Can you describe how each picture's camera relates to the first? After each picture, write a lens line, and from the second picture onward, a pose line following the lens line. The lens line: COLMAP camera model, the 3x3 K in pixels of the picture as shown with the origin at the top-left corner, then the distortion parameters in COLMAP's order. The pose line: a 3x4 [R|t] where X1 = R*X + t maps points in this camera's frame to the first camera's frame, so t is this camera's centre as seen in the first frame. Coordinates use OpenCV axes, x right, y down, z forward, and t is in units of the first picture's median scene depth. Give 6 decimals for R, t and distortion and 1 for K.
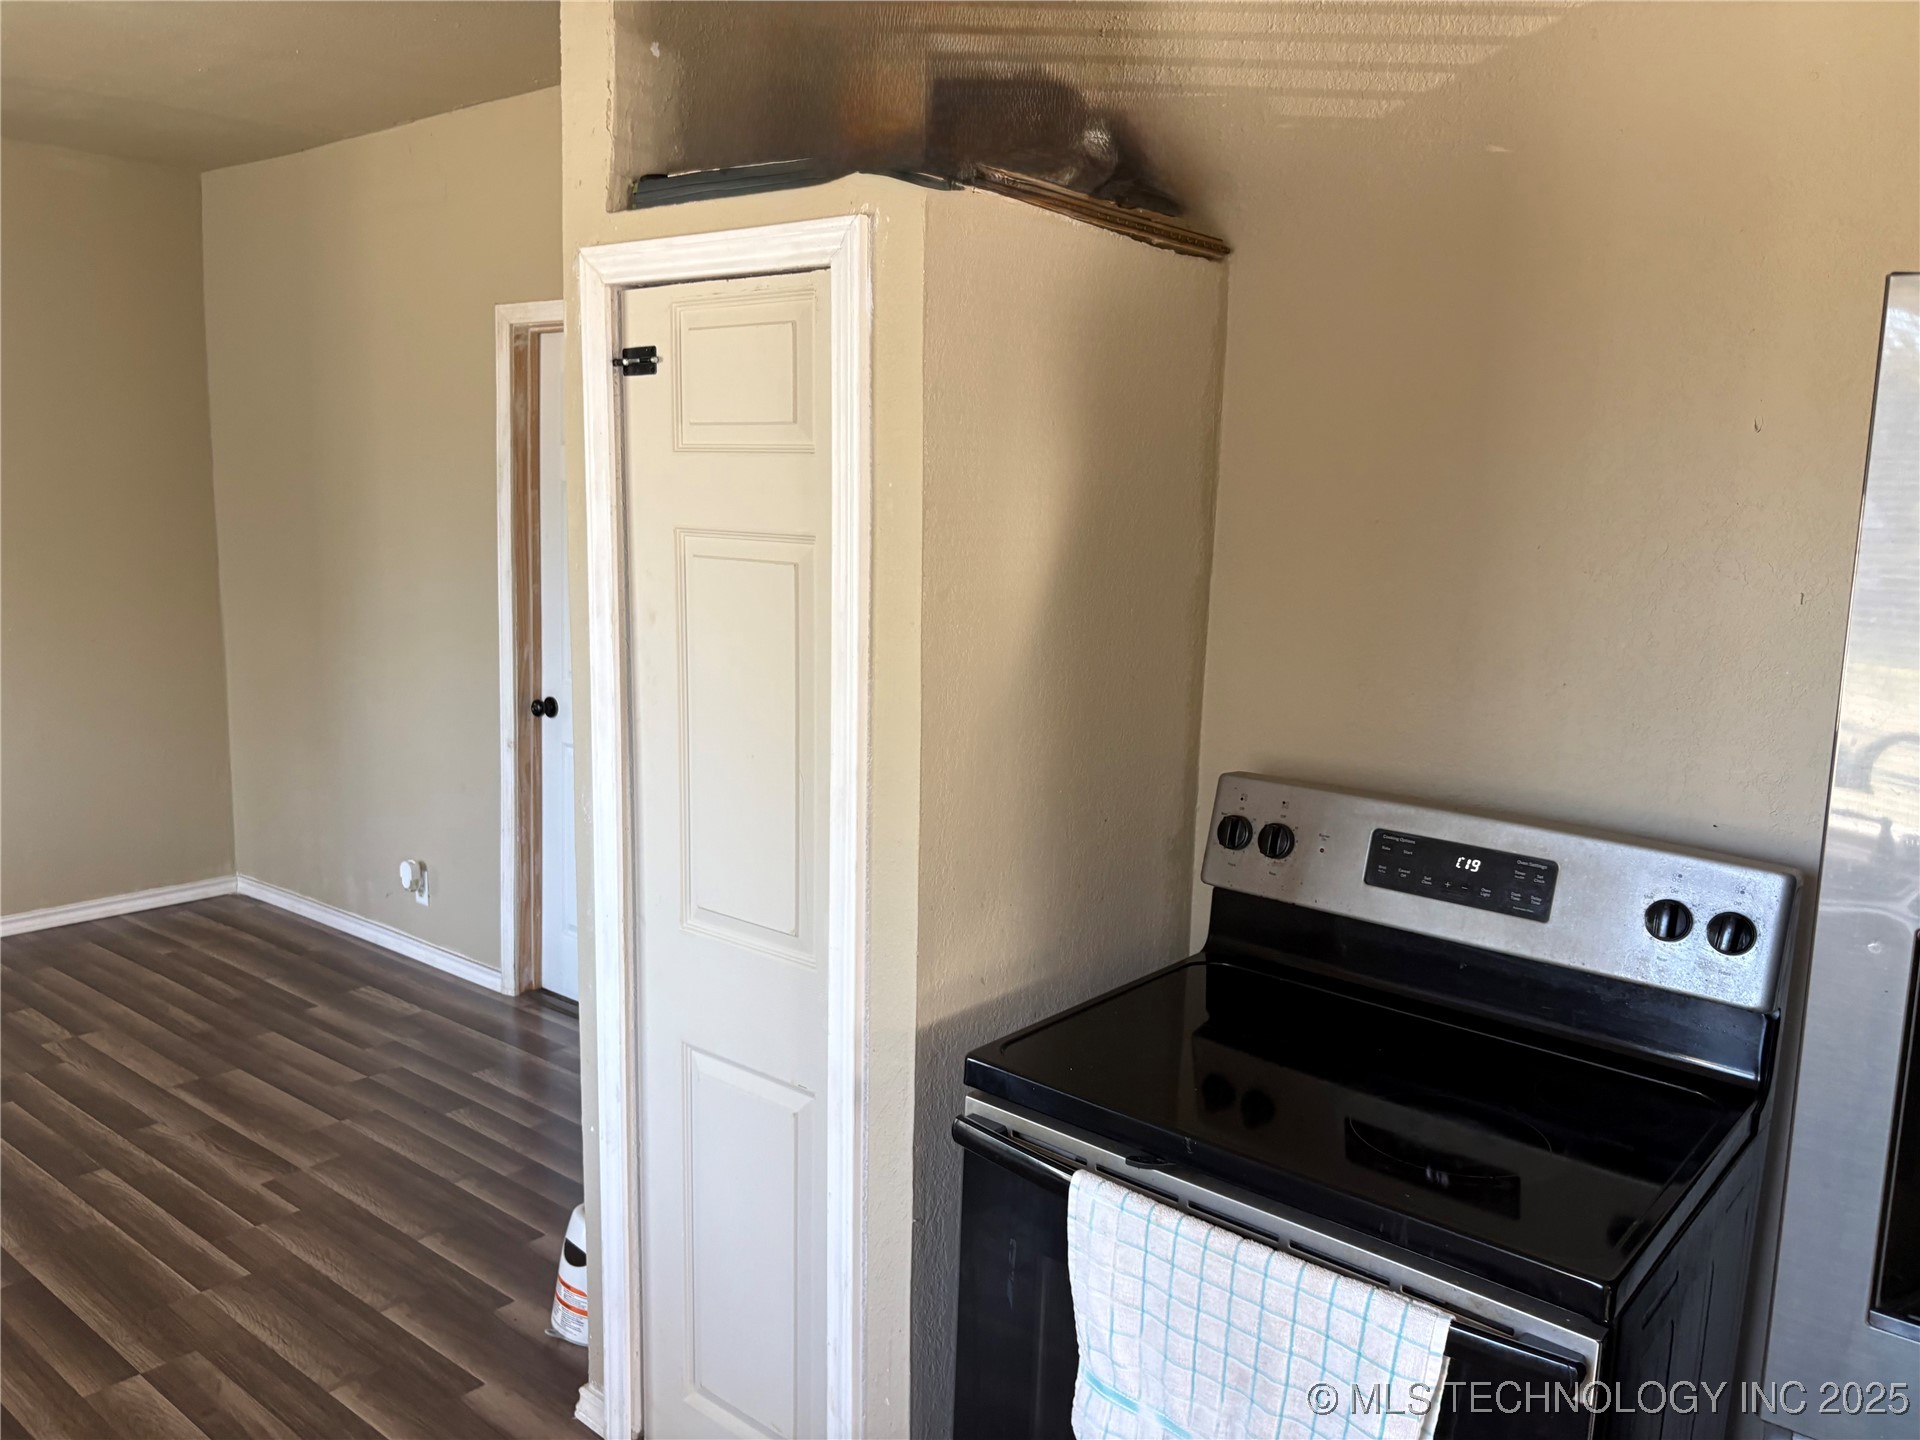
lens RADIAL K [[1403.6, 0, 965.1], [0, 1403.6, 746.8], [0, 0, 1]] dist [0.050073, -0.081643]
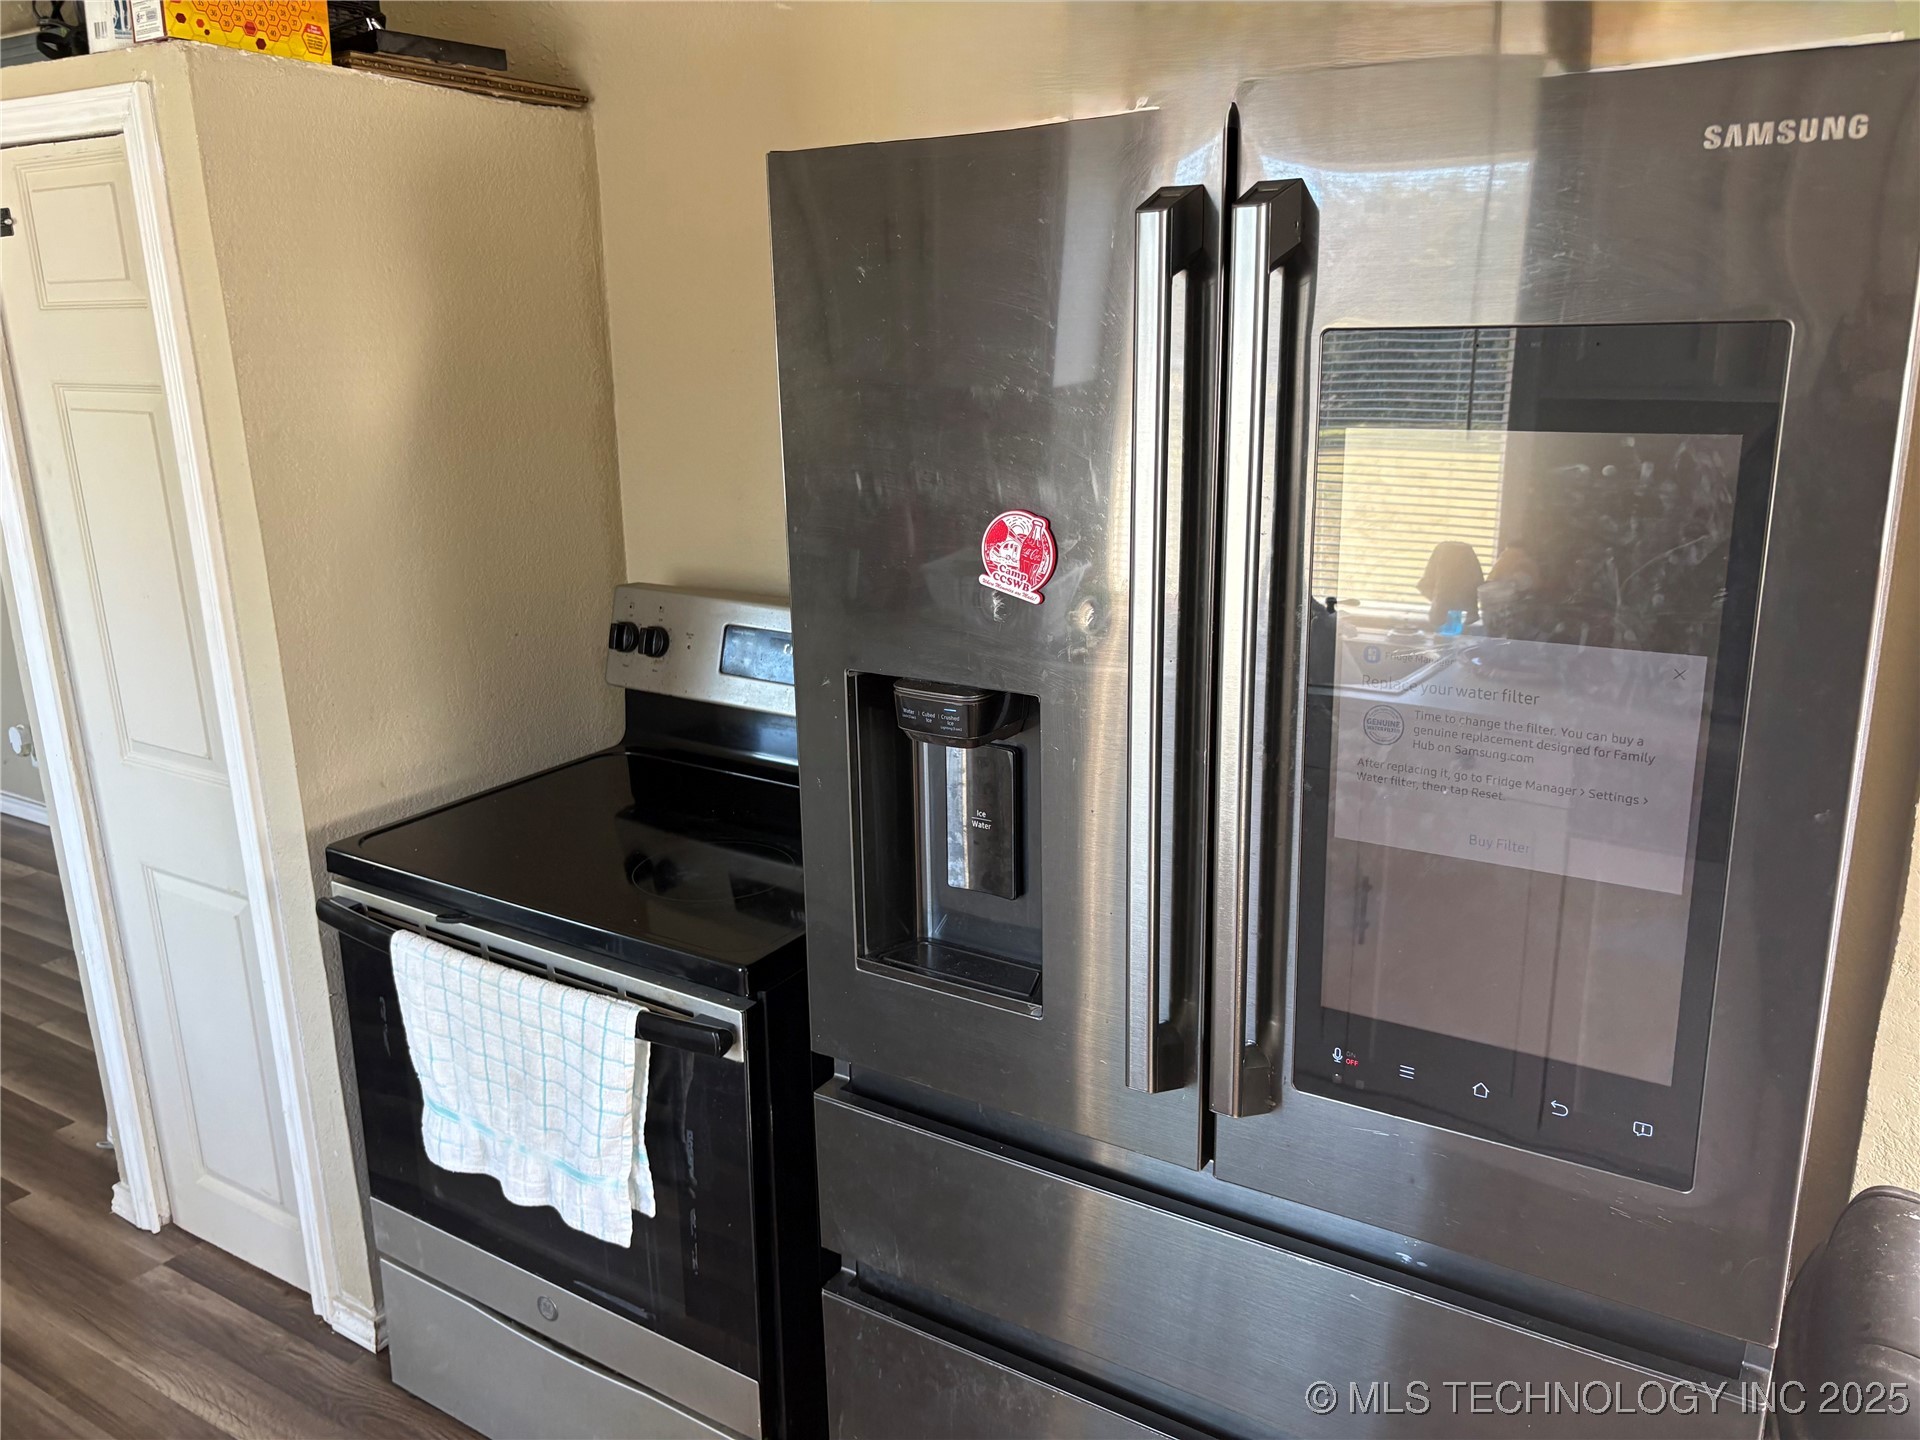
lens RADIAL K [[1413.8, 0, 965.9], [0, 1413.8, 715.2], [0, 0, 1]] dist [-0.000176, -0.005908]
pose [[0.989214, -0.073307, 0.126818, 0.339601], [0.060583, 0.992996, 0.101437, 0.026952], [-0.133365, -0.092660, 0.986726, -0.167333]]
